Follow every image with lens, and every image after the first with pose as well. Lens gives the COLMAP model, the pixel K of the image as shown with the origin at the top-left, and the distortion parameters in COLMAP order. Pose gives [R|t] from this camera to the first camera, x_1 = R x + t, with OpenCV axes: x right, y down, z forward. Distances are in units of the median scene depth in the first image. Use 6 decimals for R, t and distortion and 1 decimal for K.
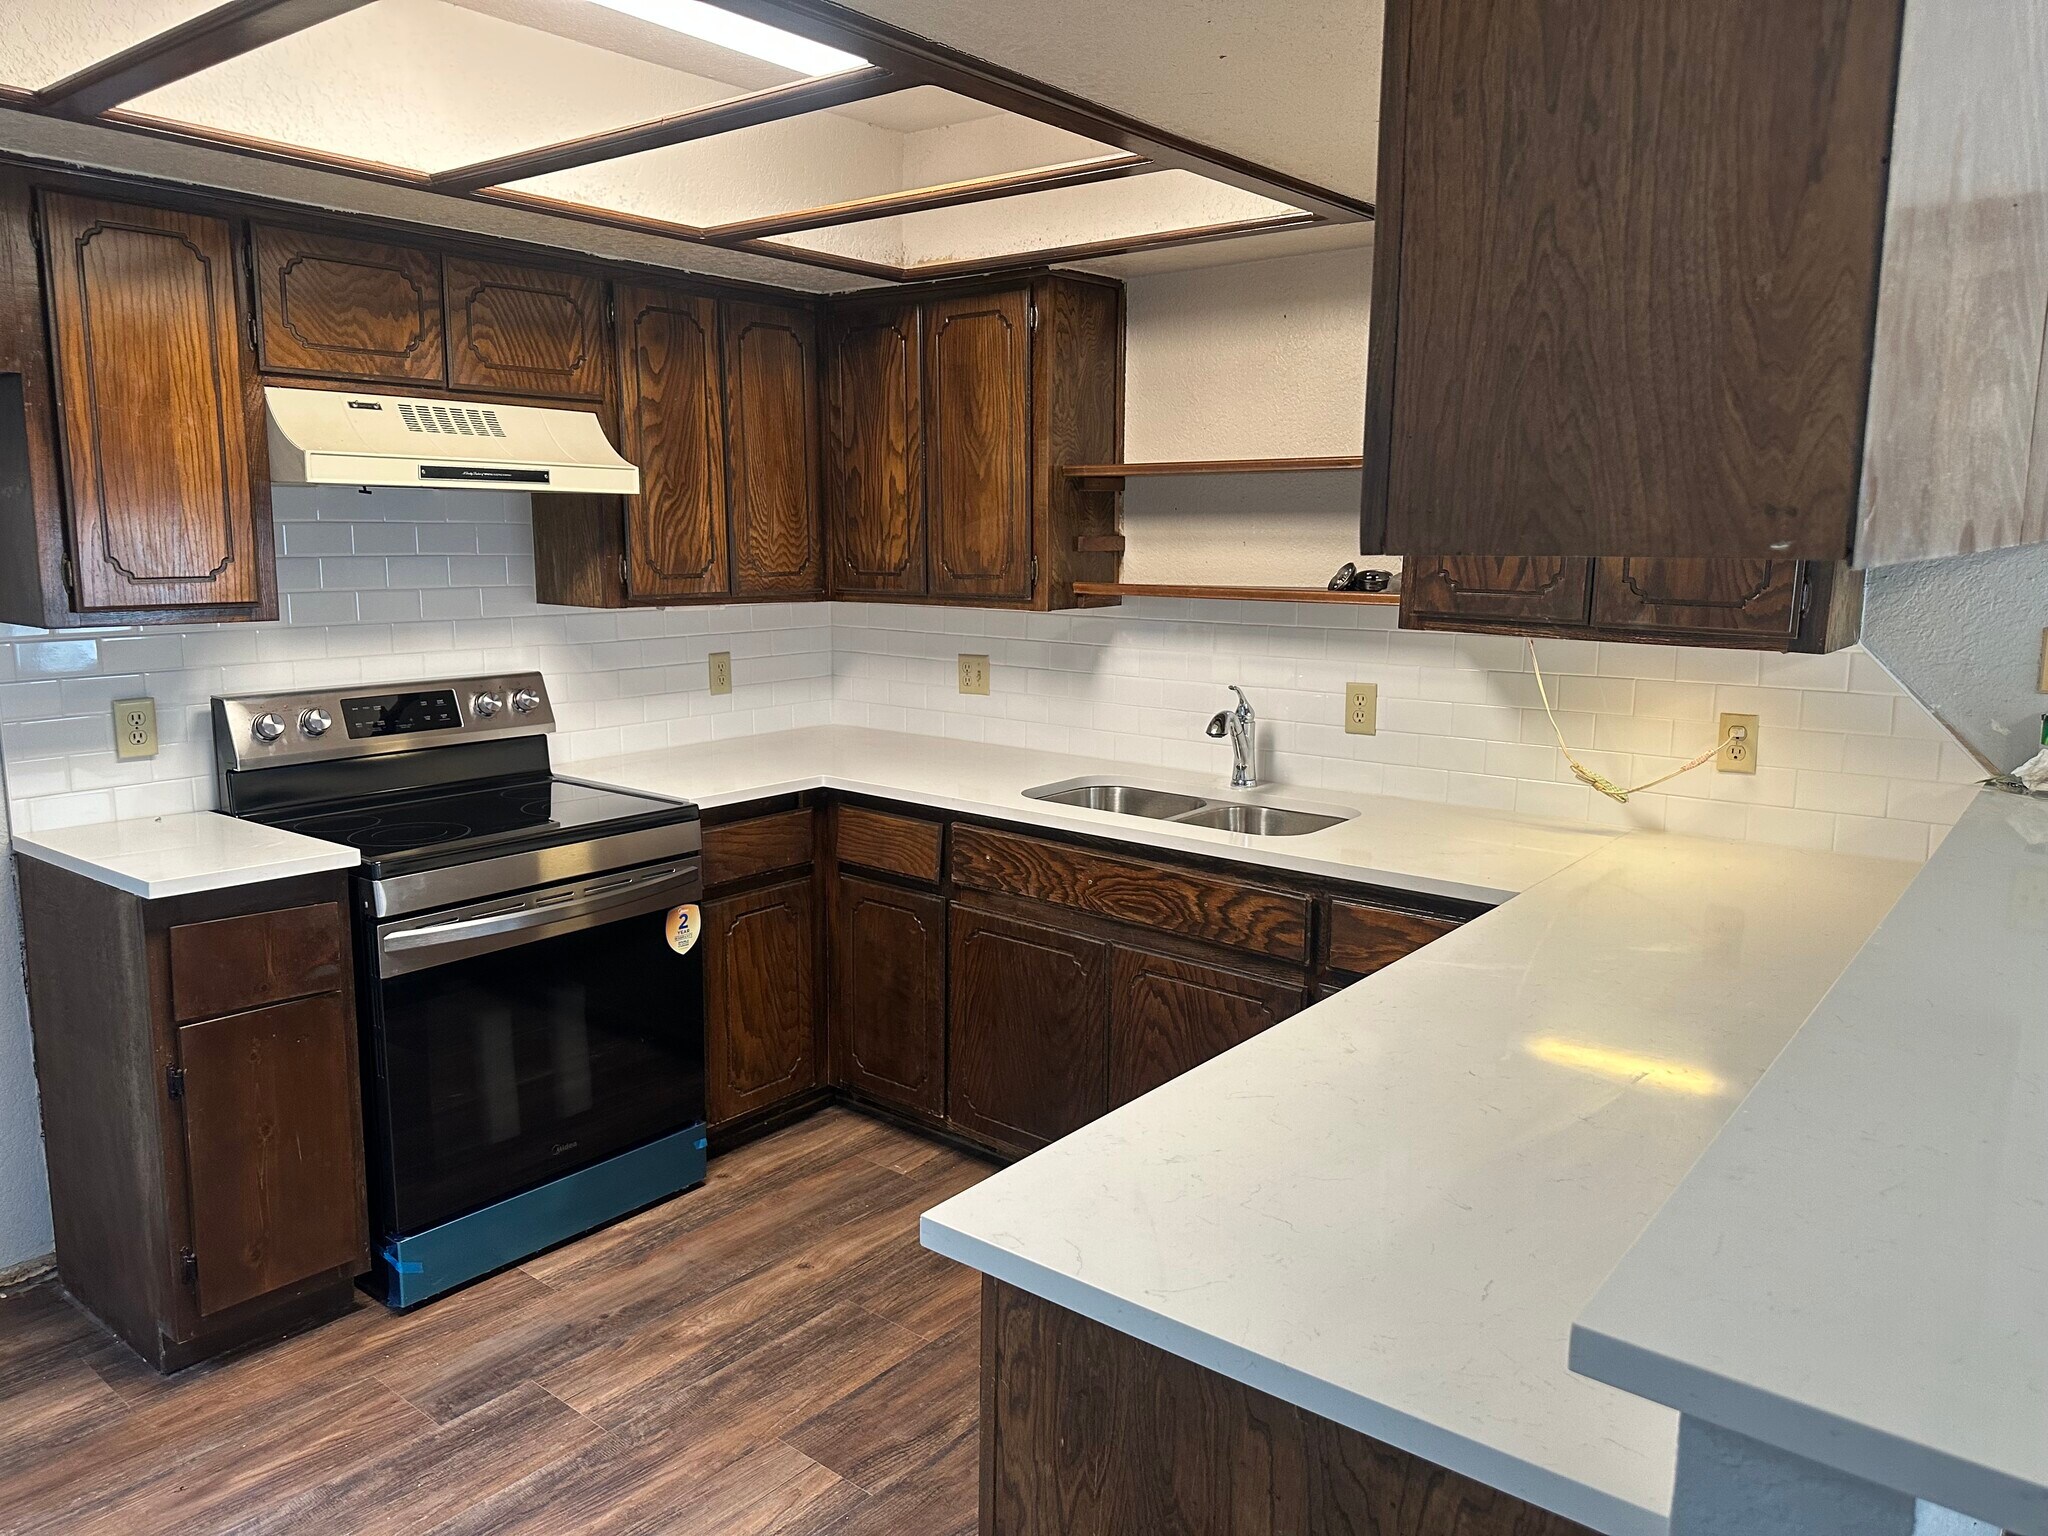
lens RADIAL K [[1498.9, 0, 1023.4], [0, 1498.9, 758.5], [0, 0, 1]] dist [0.061498, -0.058186]
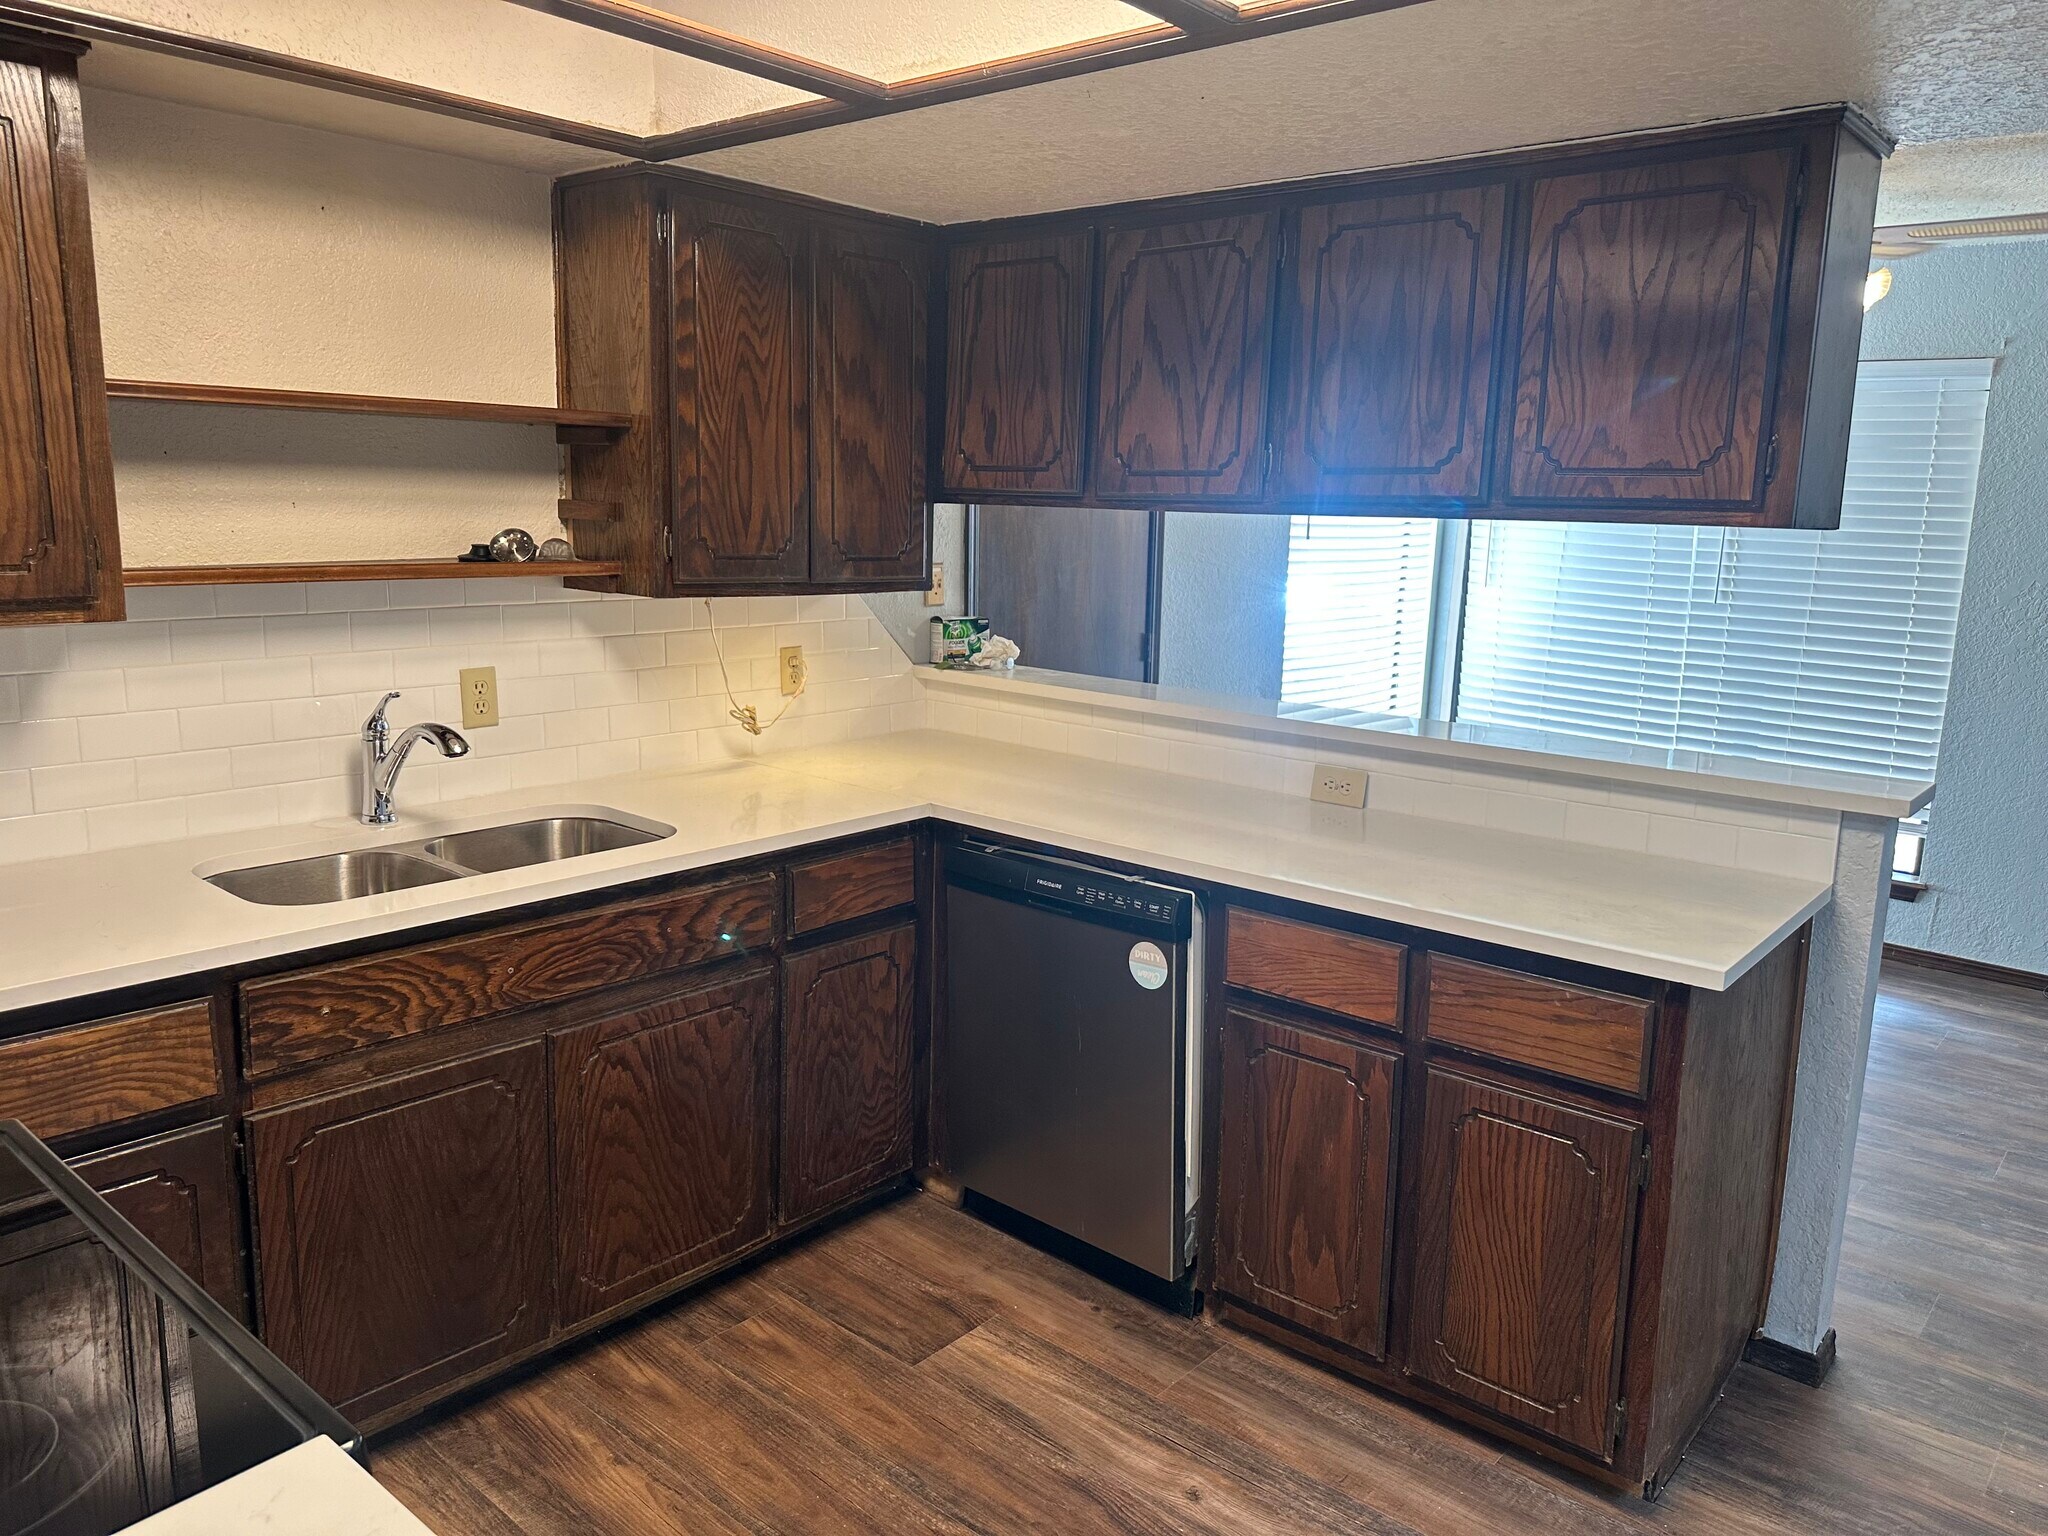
lens RADIAL K [[1498.9, 0, 1031.6], [0, 1498.9, 766.3], [0, 0, 1]] dist [0.061498, -0.058186]
pose [[0.007431, -0.184117, 0.982876, -0.658087], [0.137986, 0.973689, 0.181352, -0.113770], [-0.990406, 0.134275, 0.032641, 0.694433]]
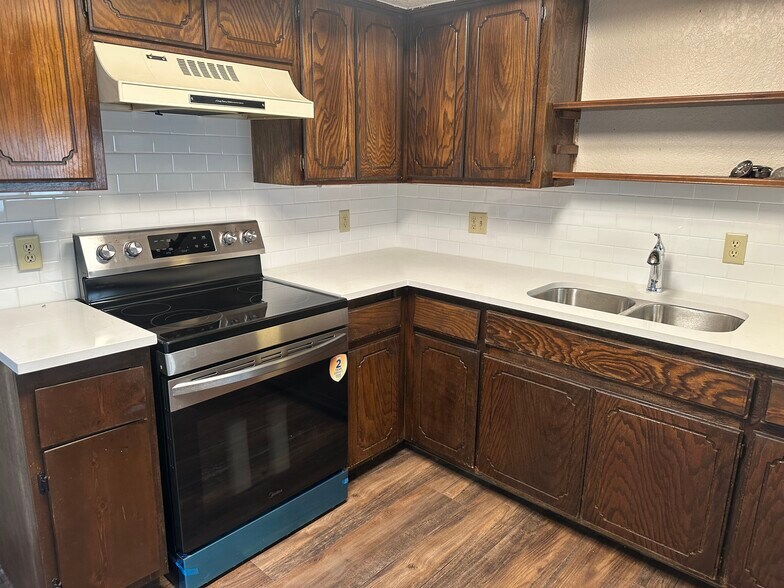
lens RADIAL K [[573.8, 0, 390.1], [0, 573.8, 296.4], [0, 0, 1]] dist [0.061498, -0.058186]
pose [[0.998391, 0.020409, -0.052896, -0.134524], [-0.015812, 0.996176, 0.085923, -0.031445], [0.054448, -0.084948, 0.994897, 0.343141]]
